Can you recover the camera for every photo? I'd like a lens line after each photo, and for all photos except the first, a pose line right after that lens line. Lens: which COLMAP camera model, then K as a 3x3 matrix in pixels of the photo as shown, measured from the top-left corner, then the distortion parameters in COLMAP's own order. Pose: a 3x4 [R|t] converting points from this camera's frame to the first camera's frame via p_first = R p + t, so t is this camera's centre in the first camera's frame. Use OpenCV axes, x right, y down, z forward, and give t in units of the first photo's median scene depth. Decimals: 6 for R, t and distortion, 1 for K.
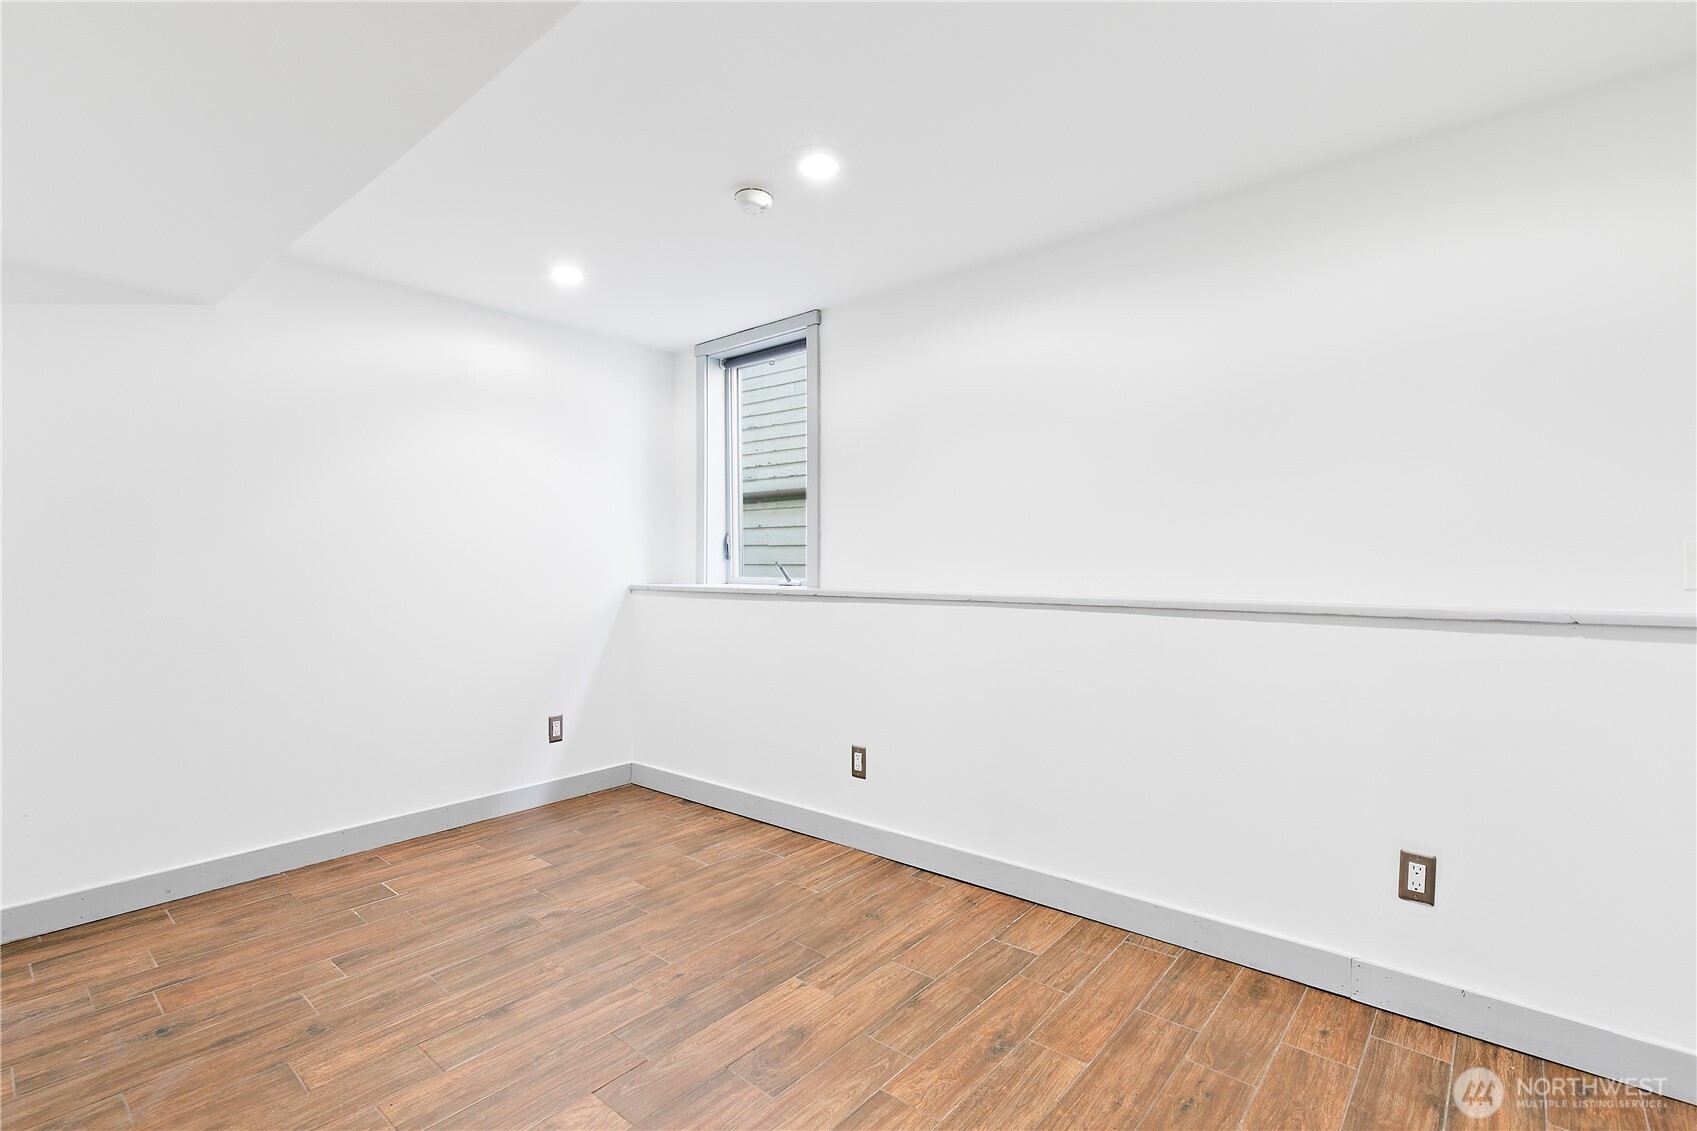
lens RADIAL K [[774.2, 0, 848.3], [0, 774.2, 558.8], [0, 0, 1]] dist [0.004299, 0.000269]
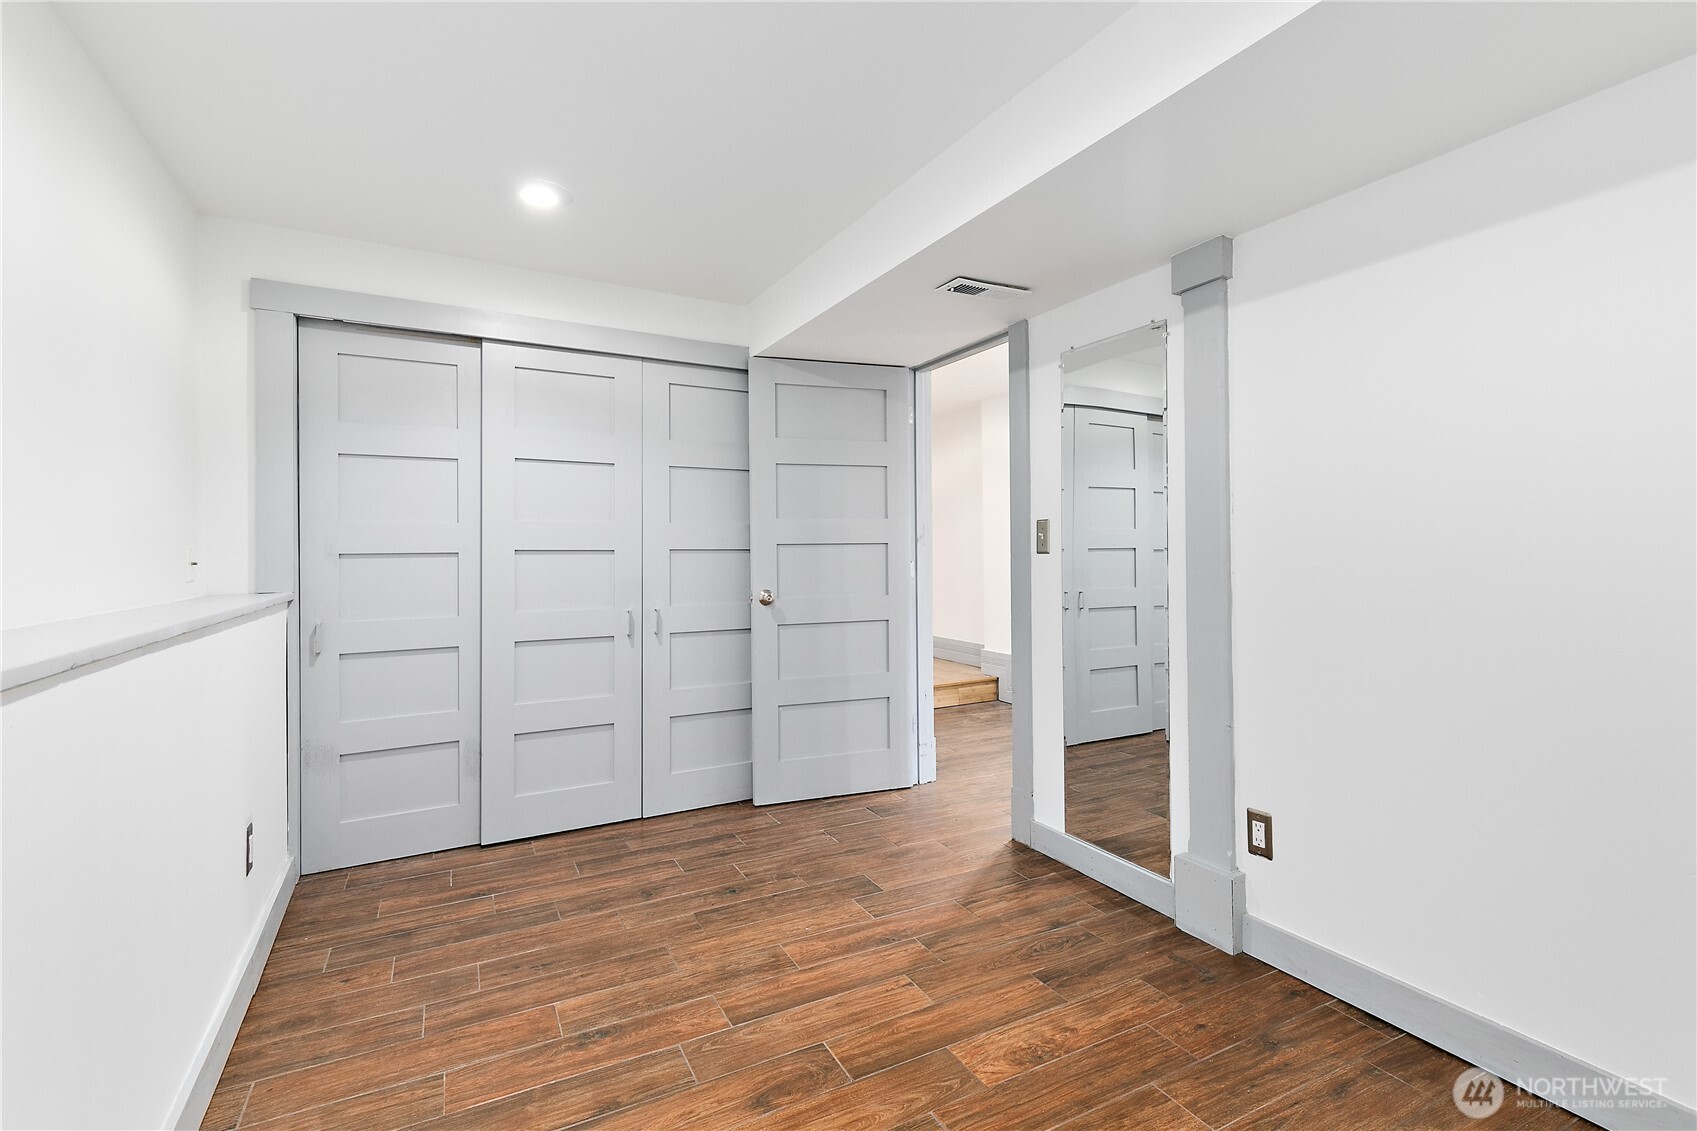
lens RADIAL K [[774.2, 0, 847.4], [0, 774.2, 562.6], [0, 0, 1]] dist [0.004299, 0.000269]
pose [[-0.928349, 0.008685, 0.371608, -0.499885], [0.009383, 0.999956, 0.000069, 0.014794], [-0.371591, 0.003551, -0.928390, 1.847389]]
